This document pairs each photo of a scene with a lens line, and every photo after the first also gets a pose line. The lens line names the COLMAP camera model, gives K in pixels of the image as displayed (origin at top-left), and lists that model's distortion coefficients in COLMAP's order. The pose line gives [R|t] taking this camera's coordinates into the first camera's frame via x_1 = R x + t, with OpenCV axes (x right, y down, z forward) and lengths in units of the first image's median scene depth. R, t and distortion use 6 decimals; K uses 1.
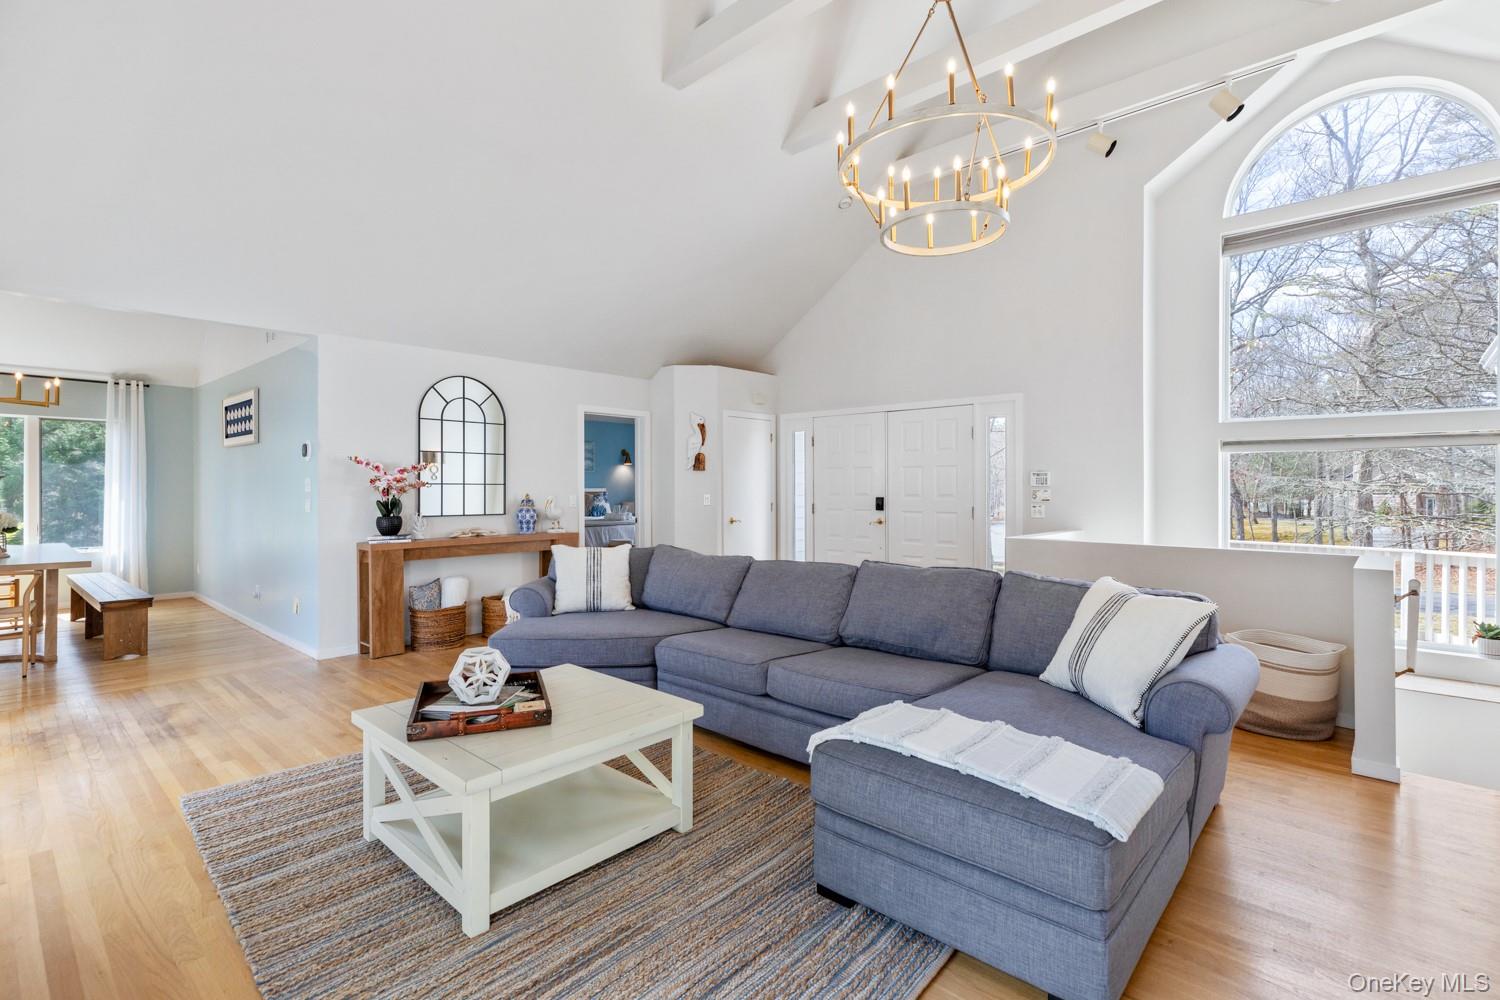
lens RADIAL K [[697.8, 0, 745.7], [0, 697.8, 494.5], [0, 0, 1]] dist [0.019341, -0.000234]
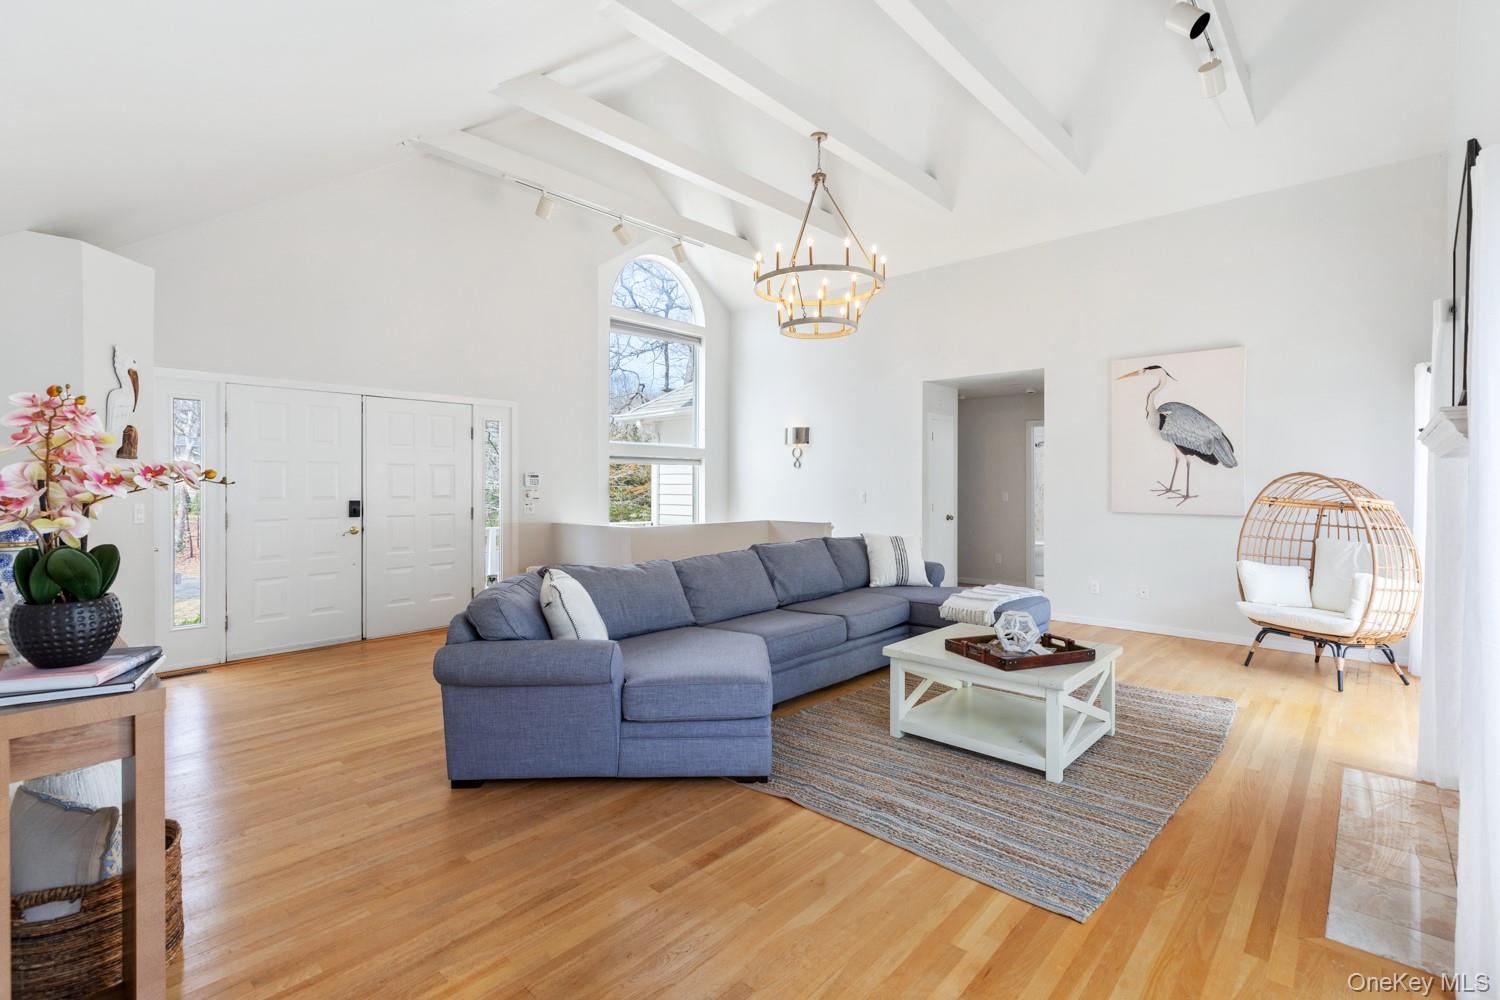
lens RADIAL K [[697.8, 0, 759.4], [0, 697.8, 489.9], [0, 0, 1]] dist [0.019341, -0.000234]
pose [[-0.011924, -0.009504, 0.999884, -0.620487], [0.010719, 0.999896, 0.009632, -0.011242], [-0.999871, 0.010833, -0.011821, 0.546484]]
